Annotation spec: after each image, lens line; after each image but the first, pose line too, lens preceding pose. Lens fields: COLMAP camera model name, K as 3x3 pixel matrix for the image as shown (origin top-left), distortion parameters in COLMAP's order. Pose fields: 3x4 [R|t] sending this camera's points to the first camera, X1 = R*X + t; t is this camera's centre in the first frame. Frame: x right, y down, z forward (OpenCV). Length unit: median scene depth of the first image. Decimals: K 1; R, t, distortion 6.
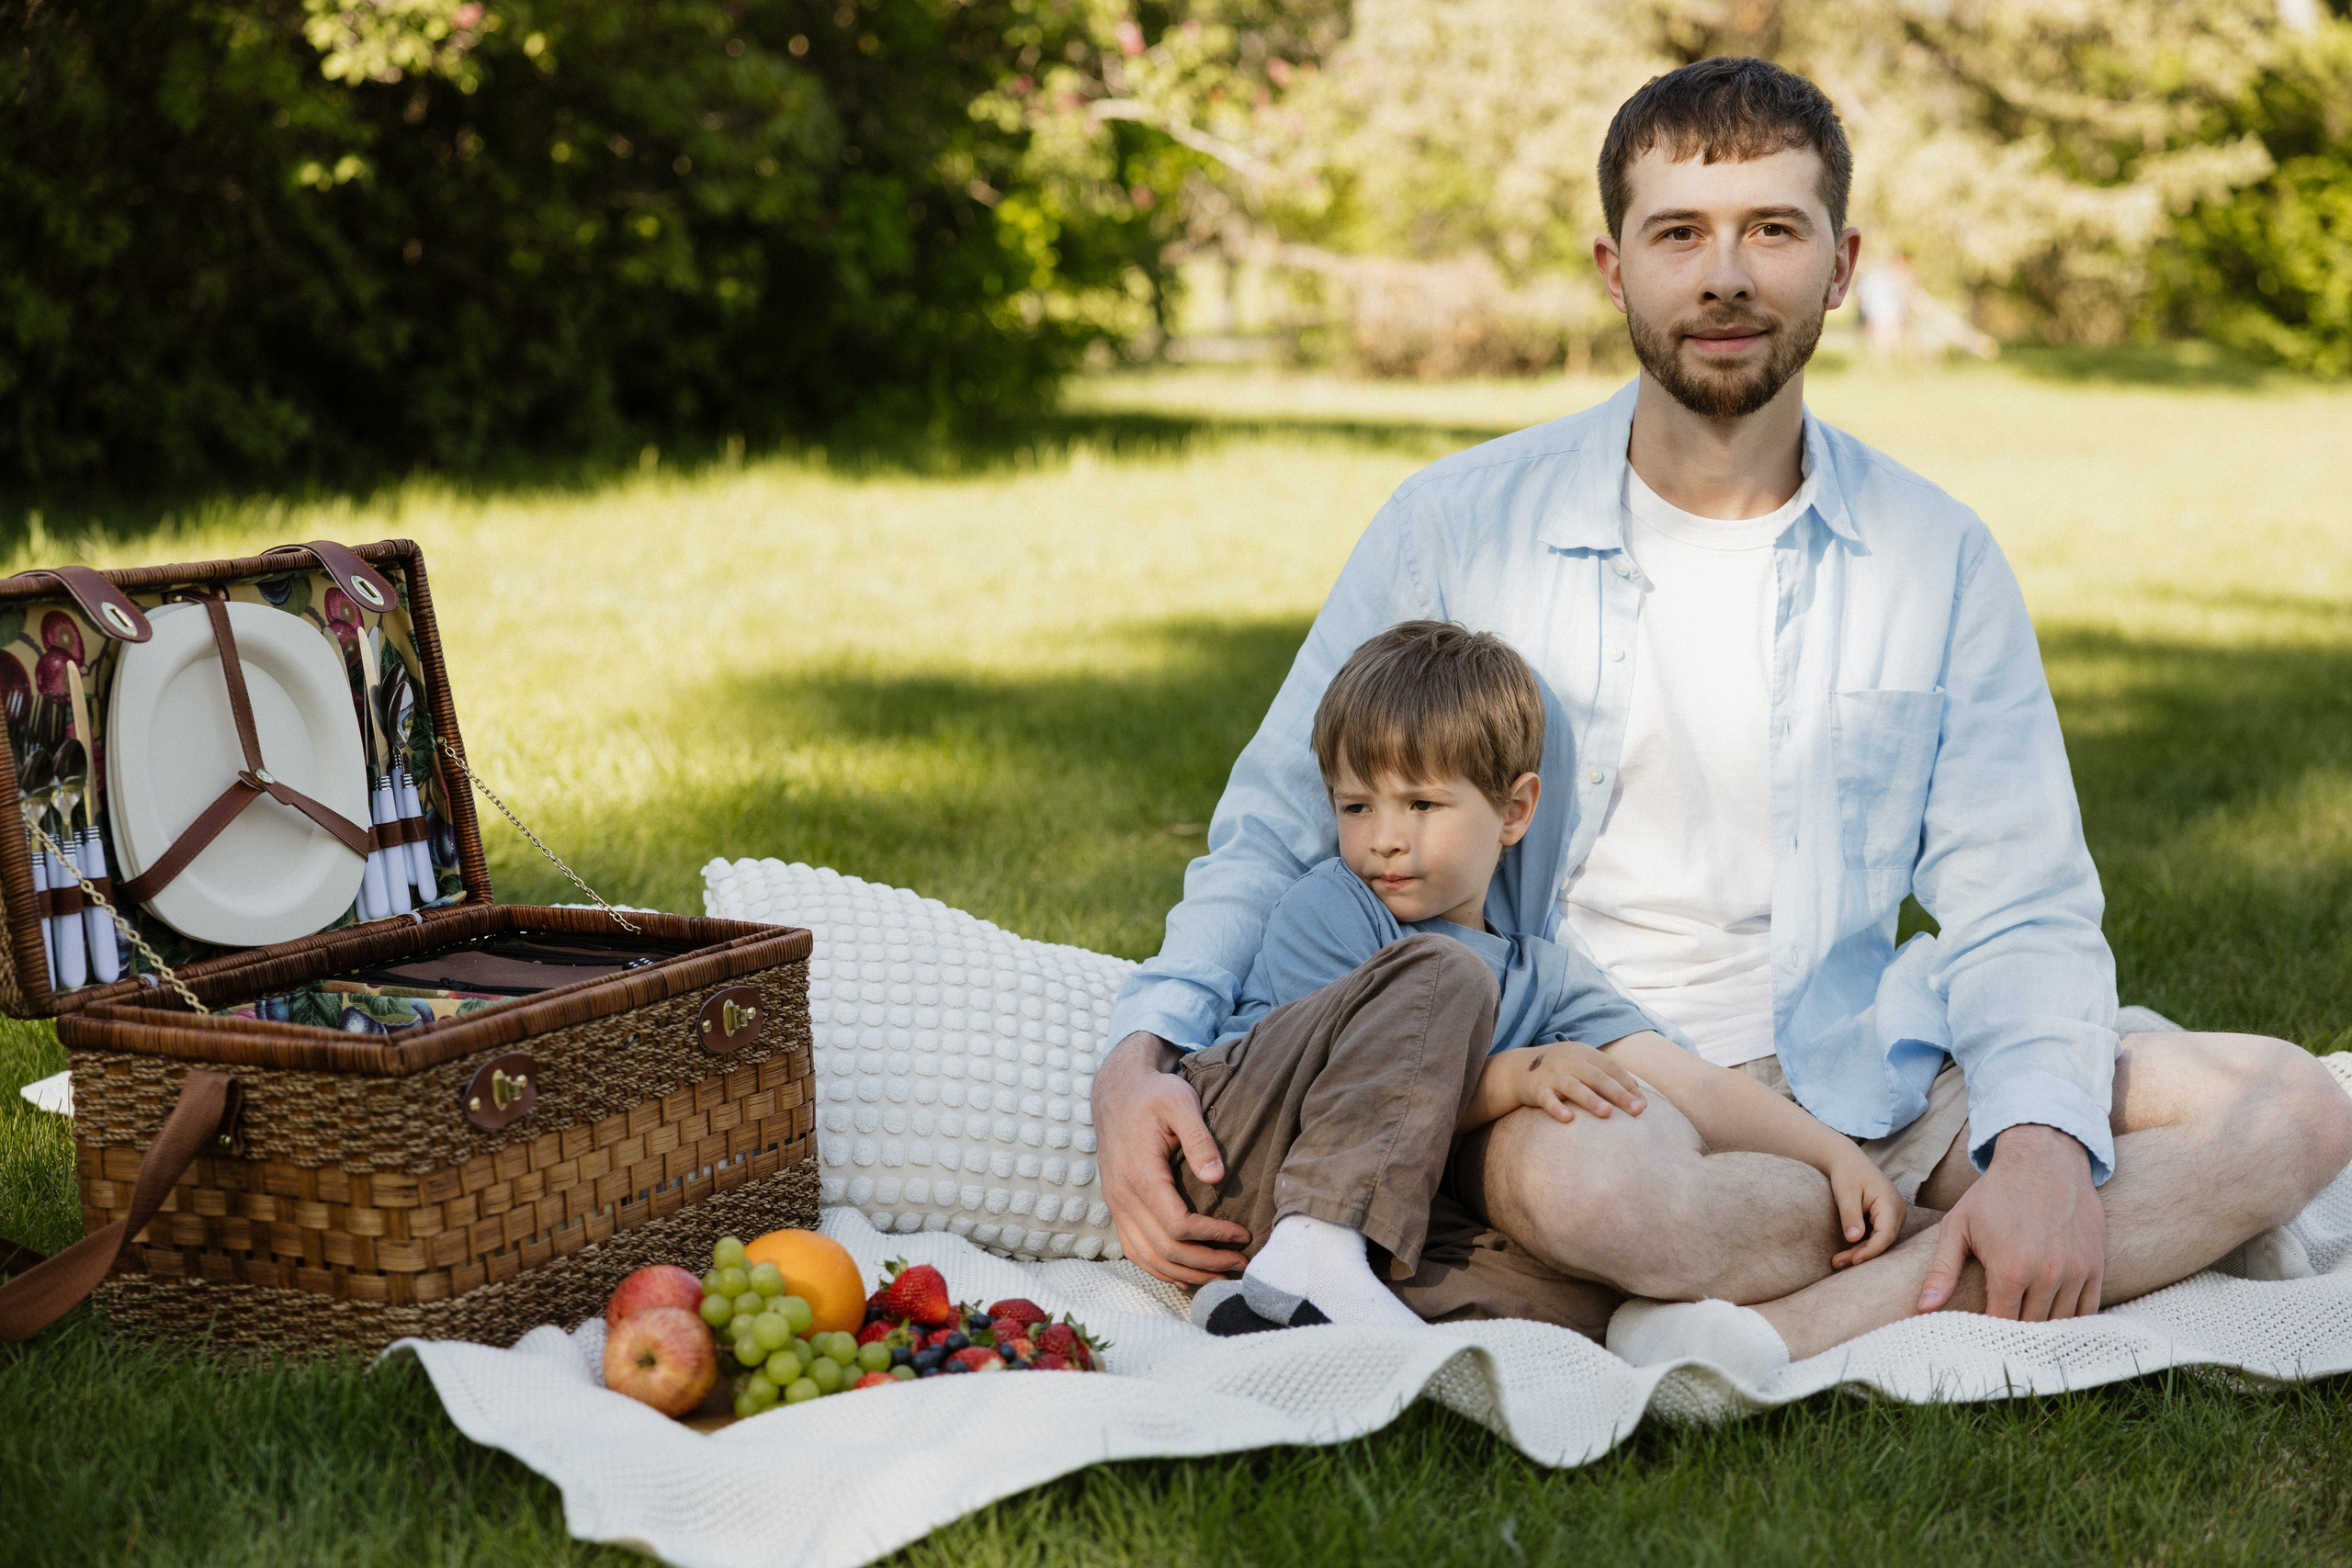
lens RADIAL K [[3951.3, 0, 1301.4], [0, 3951.3, 784.6], [0, 0, 1]] dist [0.032530, -0.117322]
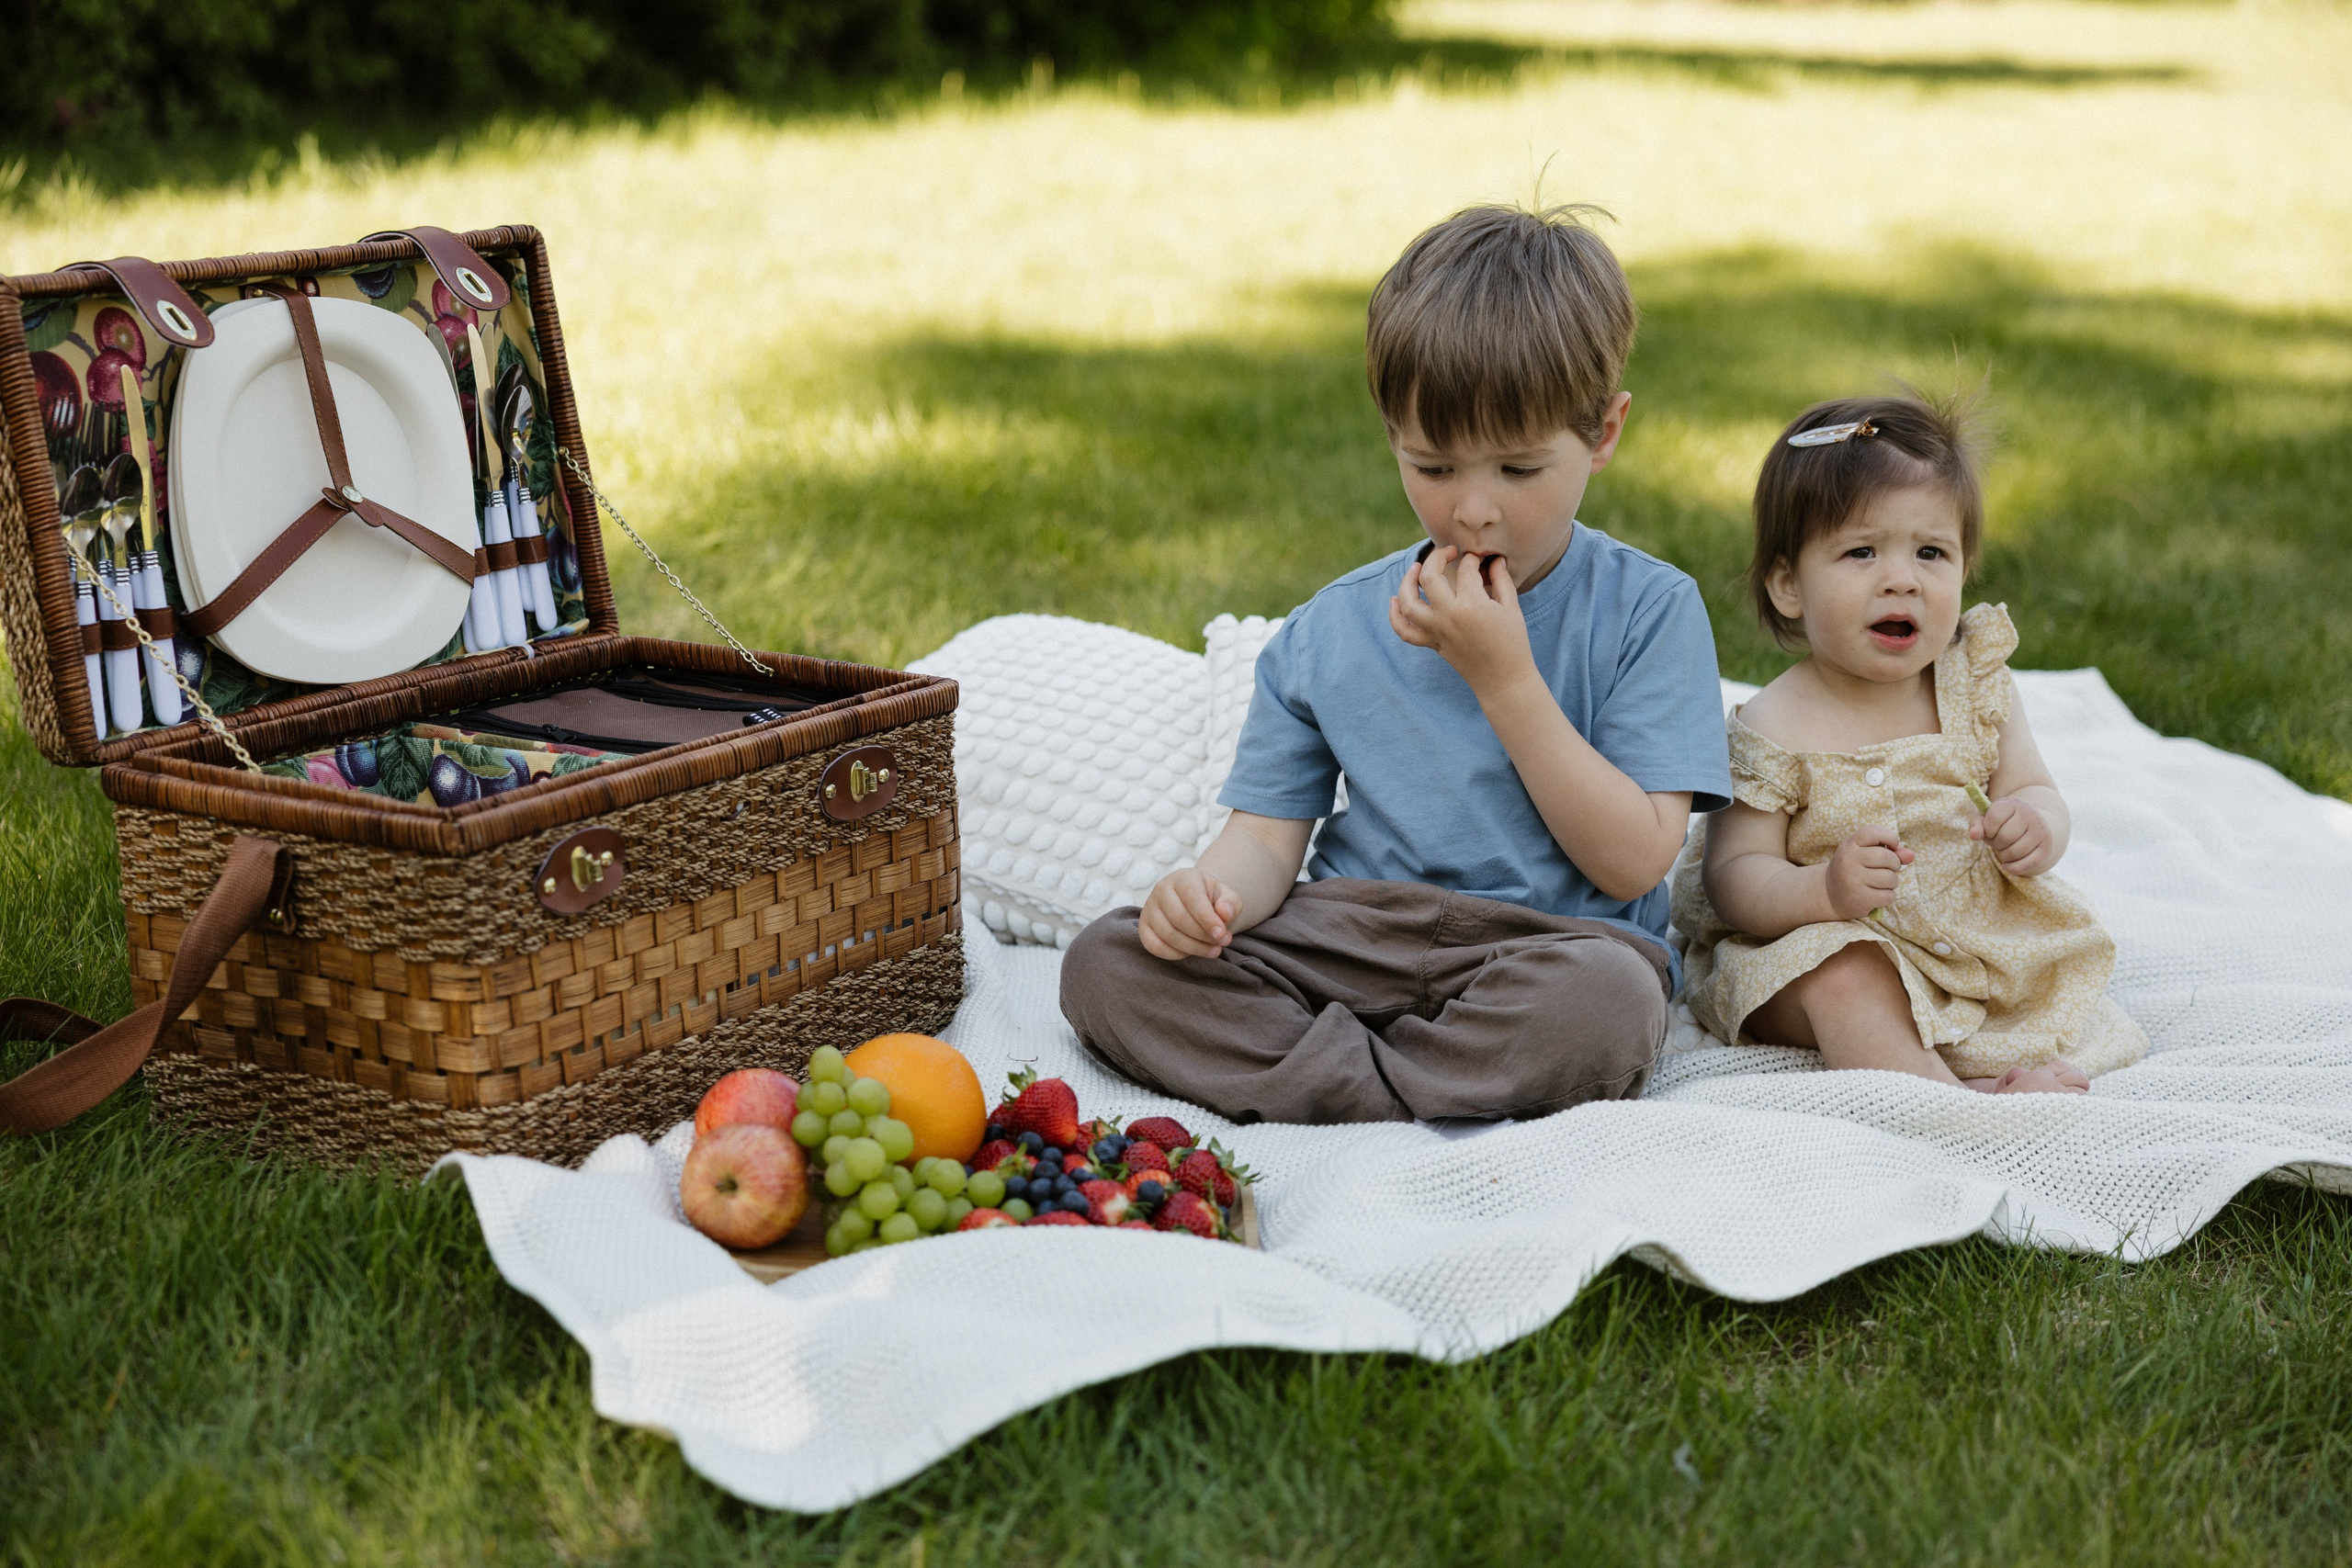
lens RADIAL K [[3951.3, 0, 1301.4], [0, 3951.3, 784.6], [0, 0, 1]] dist [0.032530, -0.117322]
pose [[0.995966, 0.034337, -0.082901, 0.028920], [-0.026300, 0.995018, 0.096165, -0.028543], [0.085790, -0.093597, 0.991907, 0.122732]]
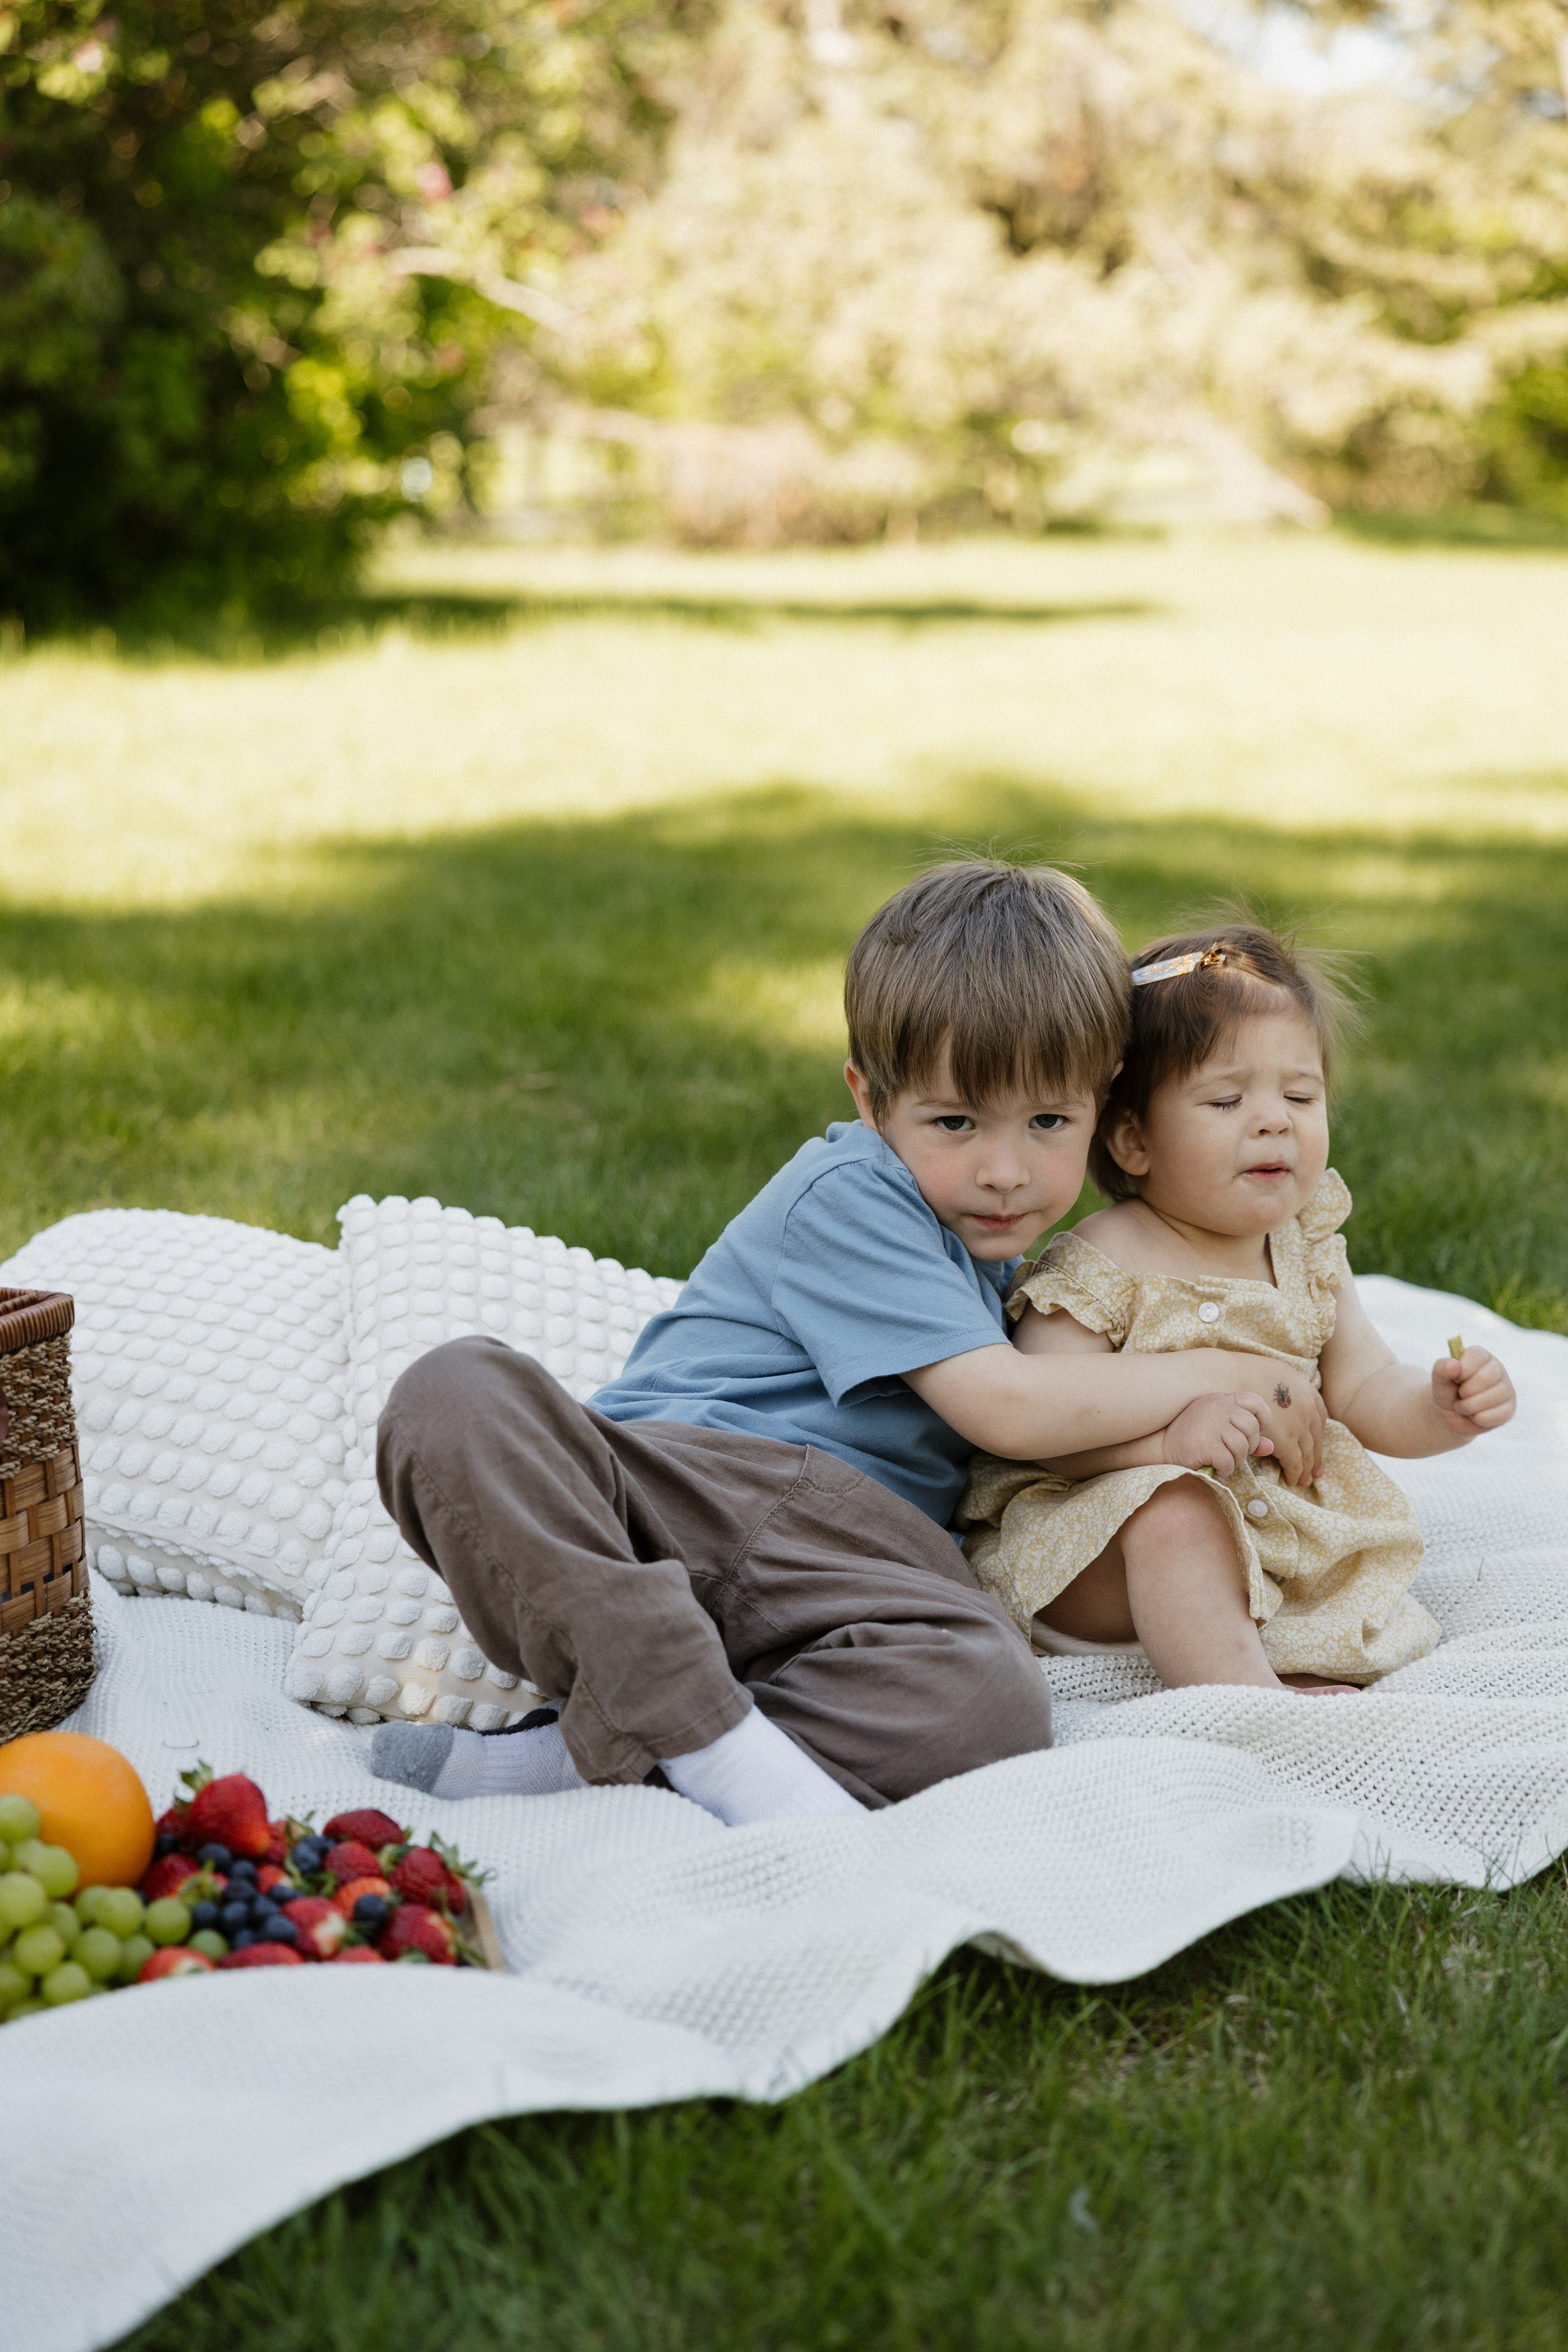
lens RADIAL K [[3951.6, 0, 908.7], [0, 3951.6, 1171.8], [0, 0, 1]] dist [0.032530, -0.117322]
pose [[0.997106, -0.020161, 0.073297, -0.020866], [0.016233, 0.998420, 0.053794, -0.025060], [-0.074265, -0.052449, 0.995858, 0.248558]]
